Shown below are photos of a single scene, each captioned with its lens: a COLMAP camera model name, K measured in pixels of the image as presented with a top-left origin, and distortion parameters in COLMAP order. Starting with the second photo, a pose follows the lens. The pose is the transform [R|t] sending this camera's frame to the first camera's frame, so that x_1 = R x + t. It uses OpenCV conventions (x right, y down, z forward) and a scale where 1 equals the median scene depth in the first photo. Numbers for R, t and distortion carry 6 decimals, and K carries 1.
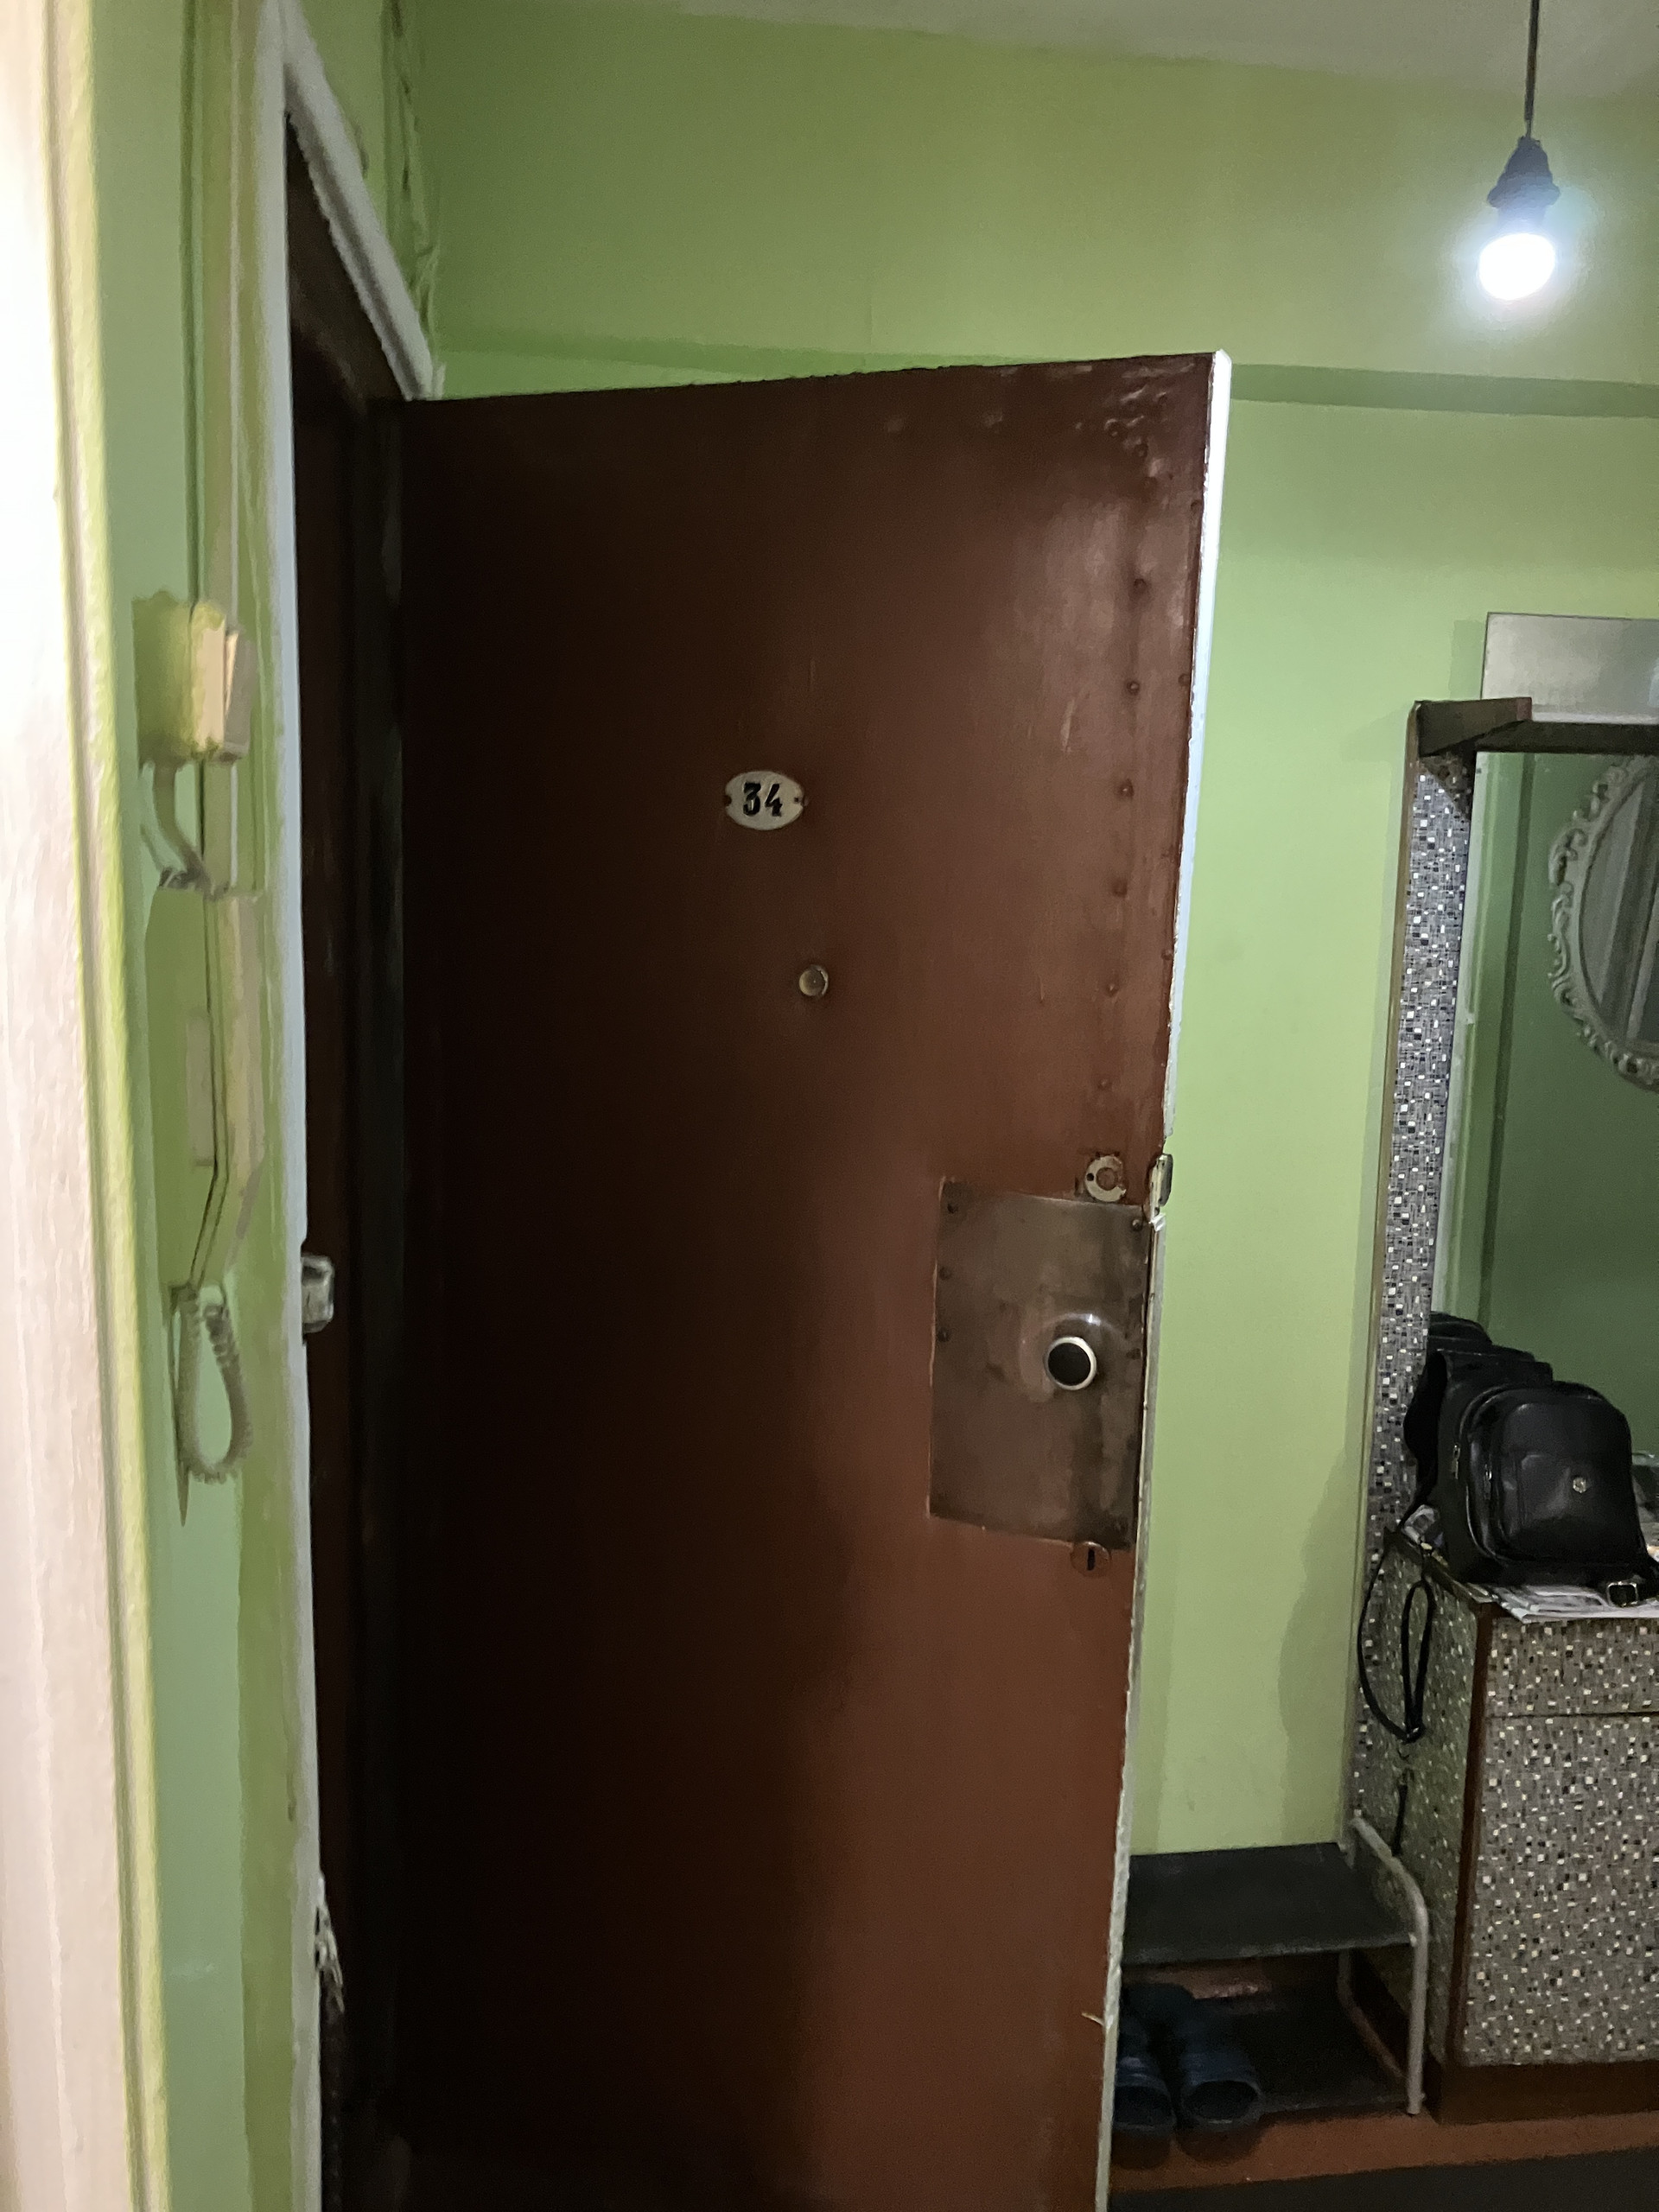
lens RADIAL K [[1774.1, 0, 861.7], [0, 1774.1, 1115.1], [0, 0, 1]] dist [0.042359, -0.026287]
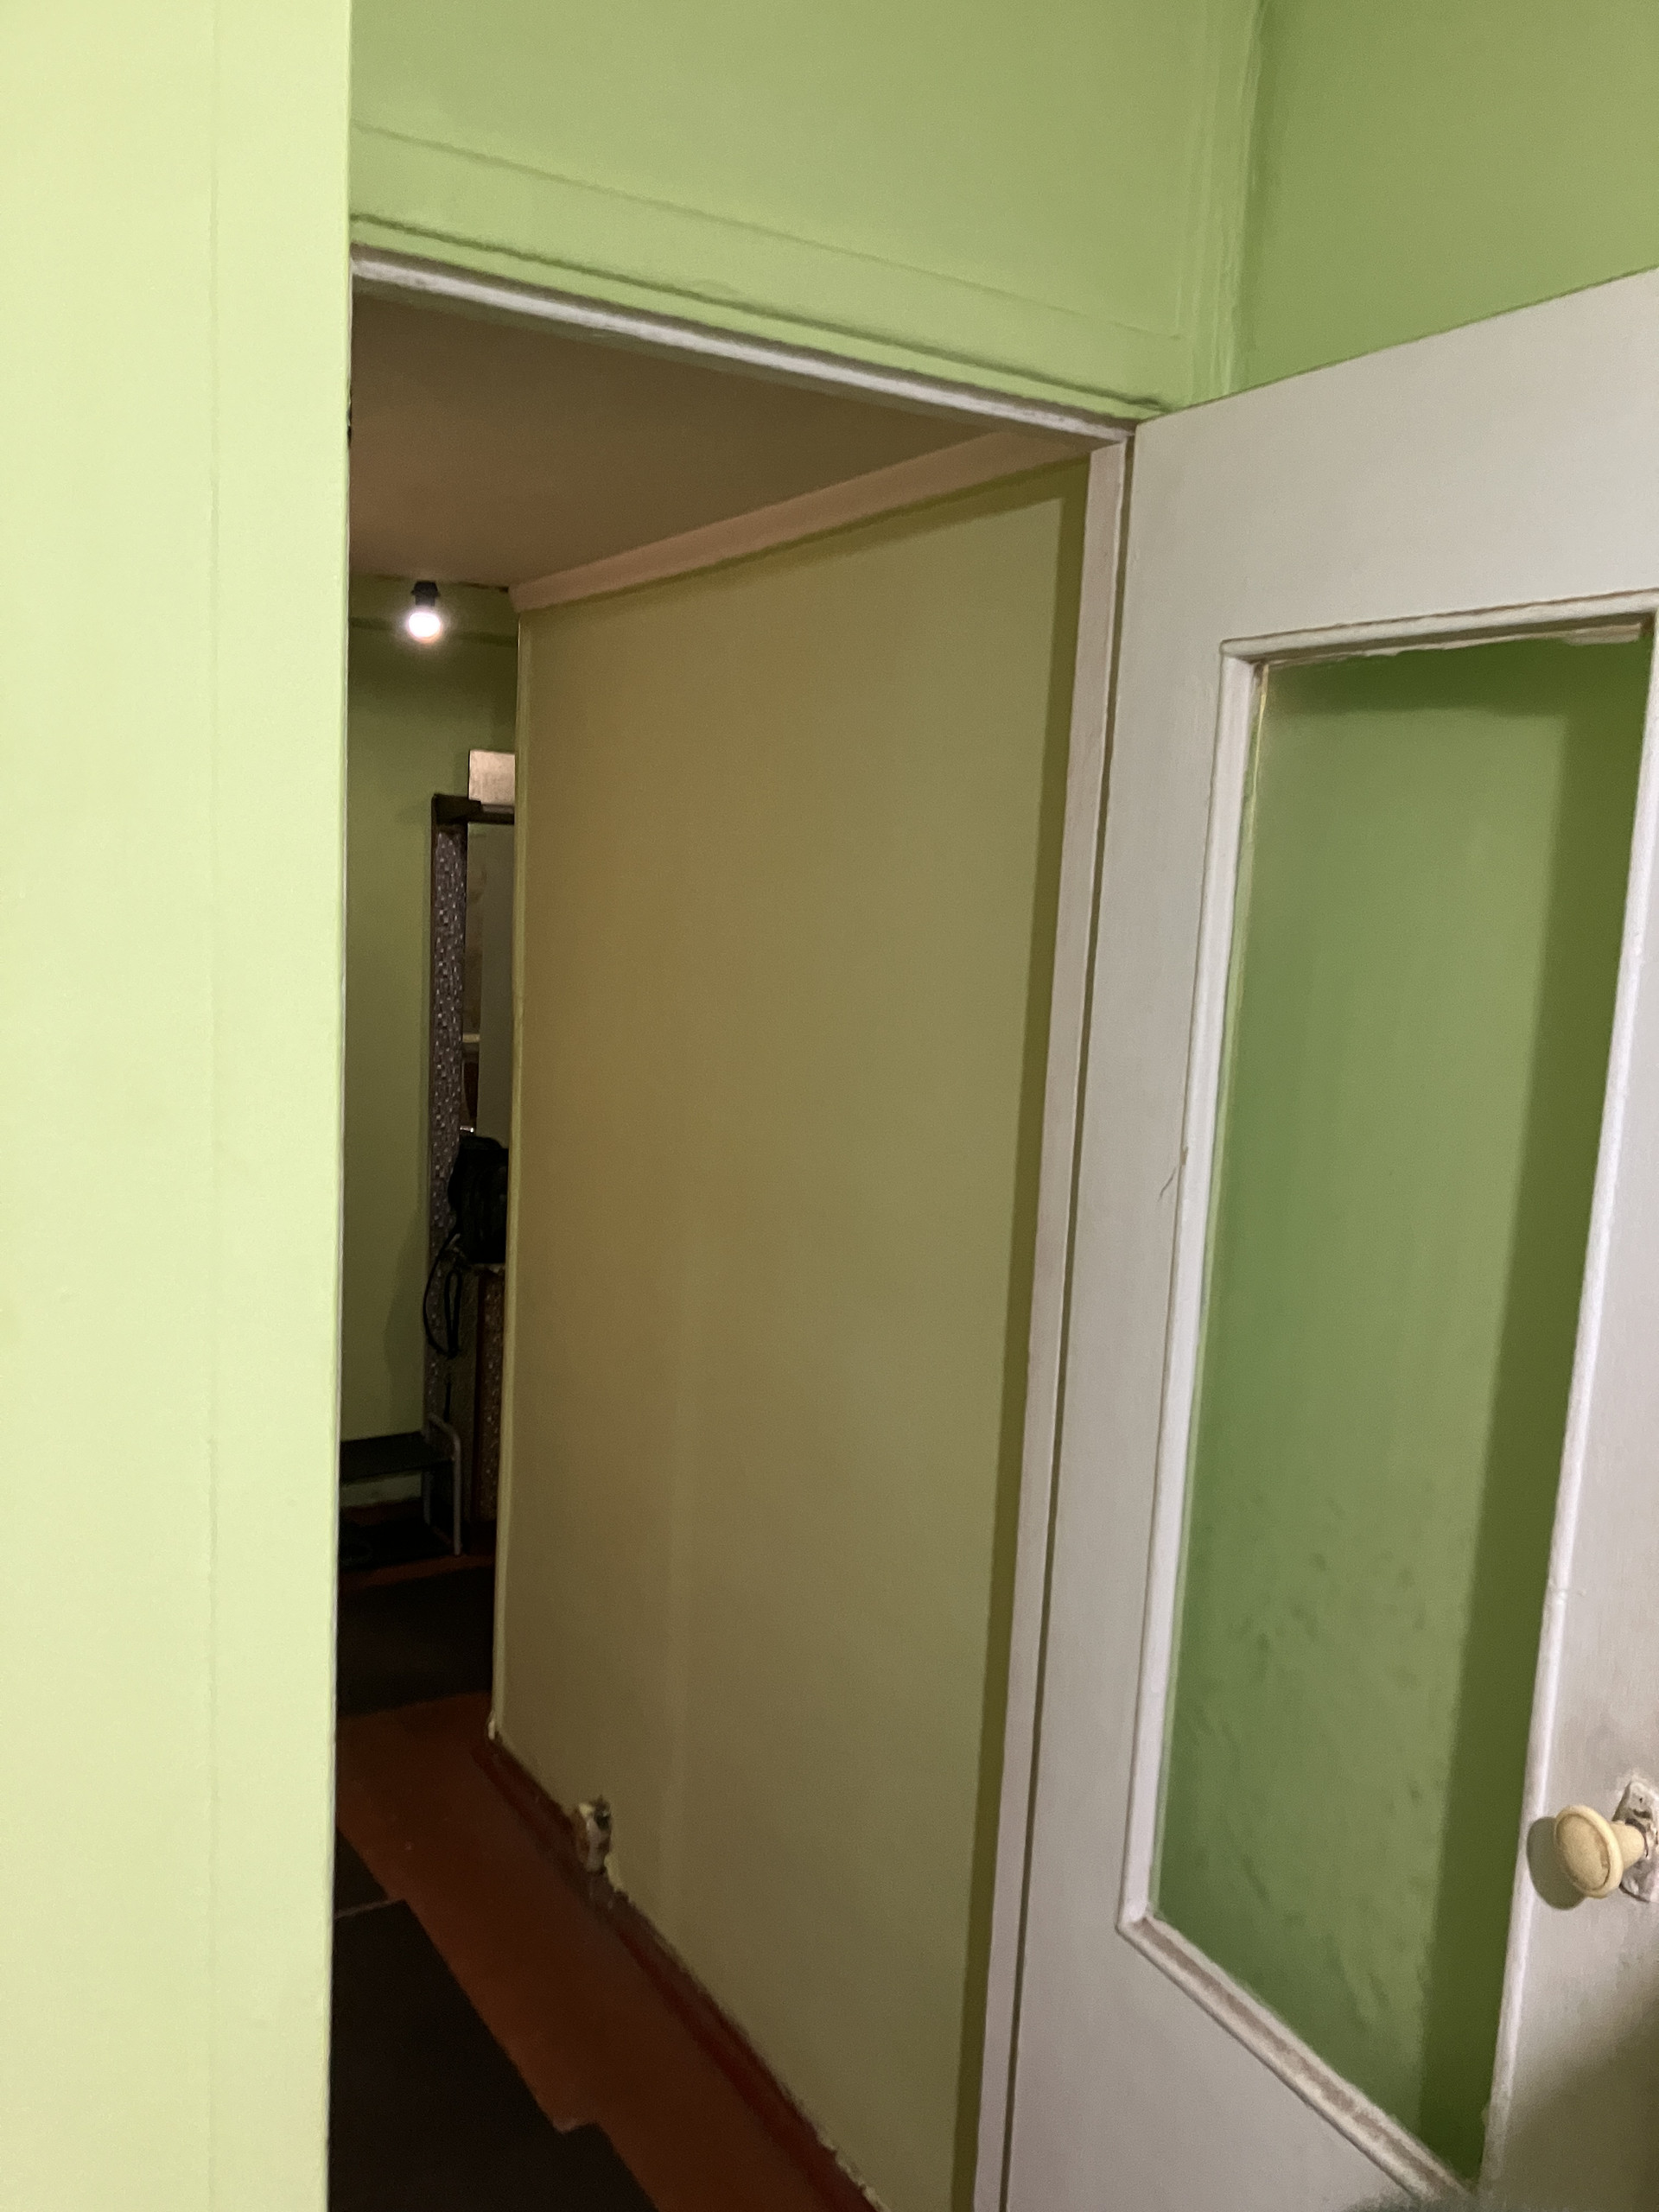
lens RADIAL K [[1774.1, 0, 836.0], [0, 1774.1, 1114.8], [0, 0, 1]] dist [0.042359, -0.026287]
pose [[0.917820, -0.032189, 0.395691, -0.063975], [0.028649, 0.999479, 0.014855, 0.111347], [-0.395963, -0.002298, 0.918264, -1.125877]]
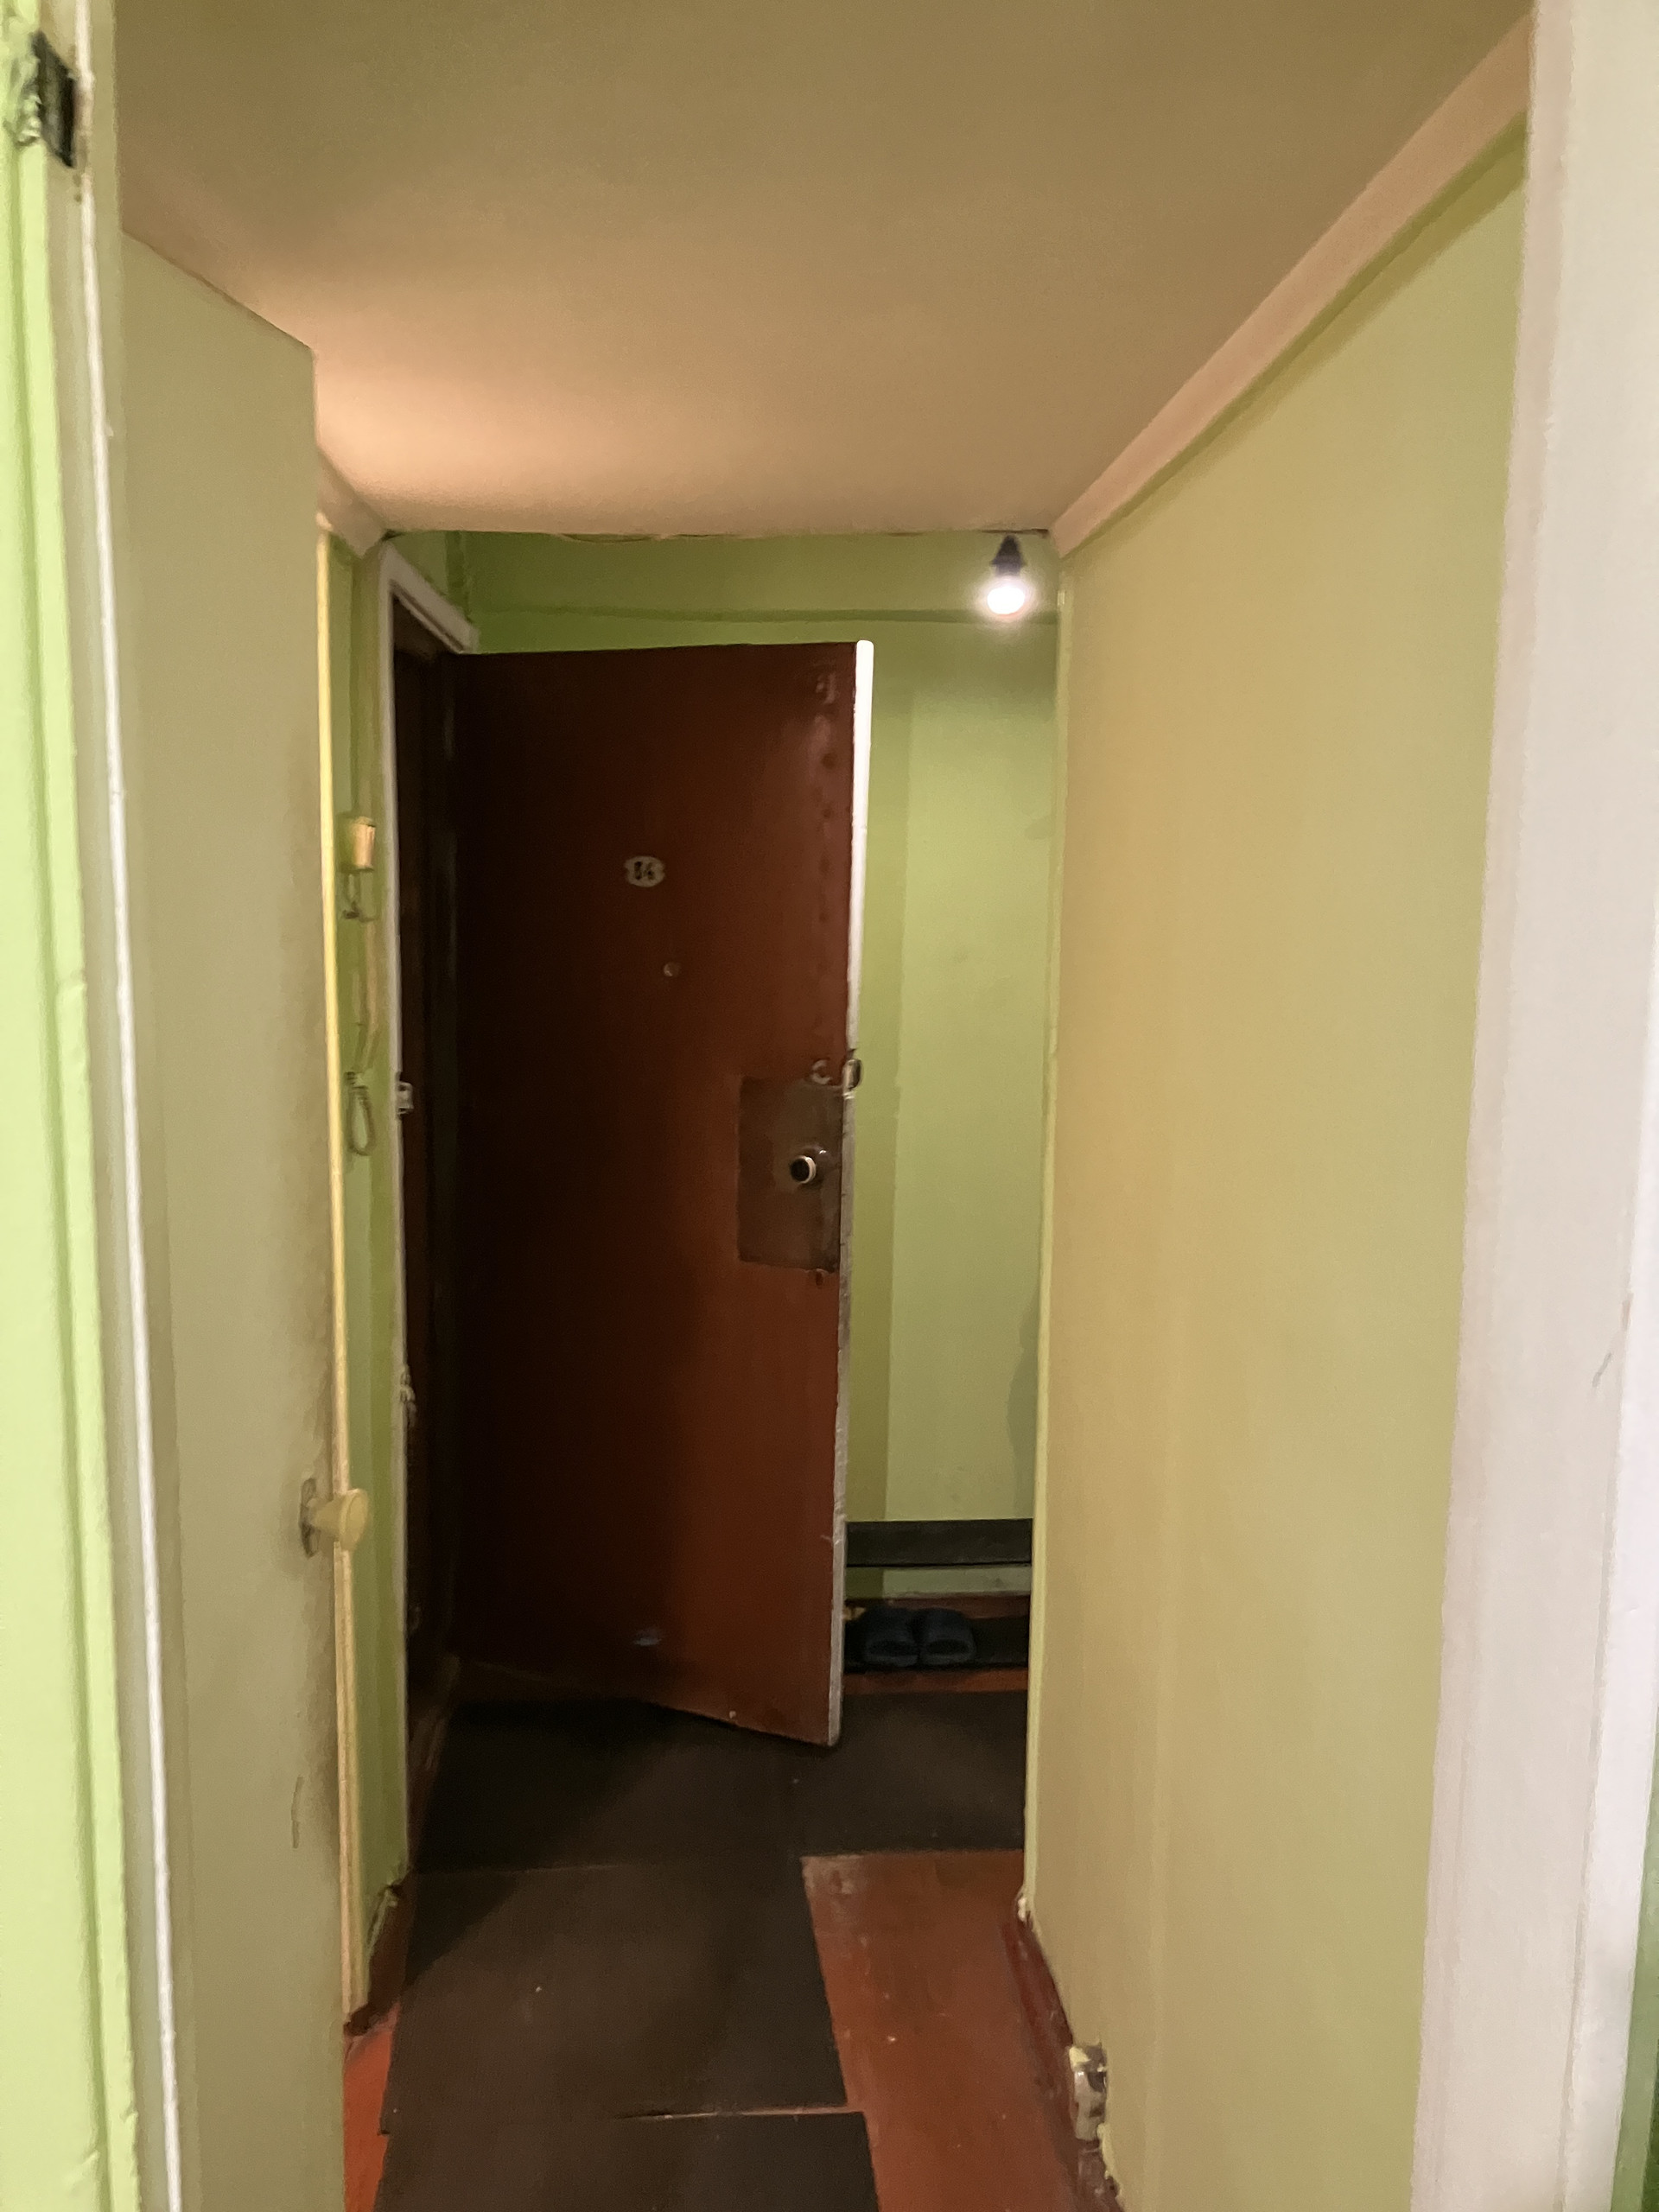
lens RADIAL K [[1774.1, 0, 879.0], [0, 1774.1, 1126.7], [0, 0, 1]] dist [0.042359, -0.026287]
pose [[0.998954, -0.000638, -0.045732, 0.272203], [0.000108, 0.999933, -0.011572, 0.110253], [0.045736, 0.011555, 0.998887, -0.834257]]
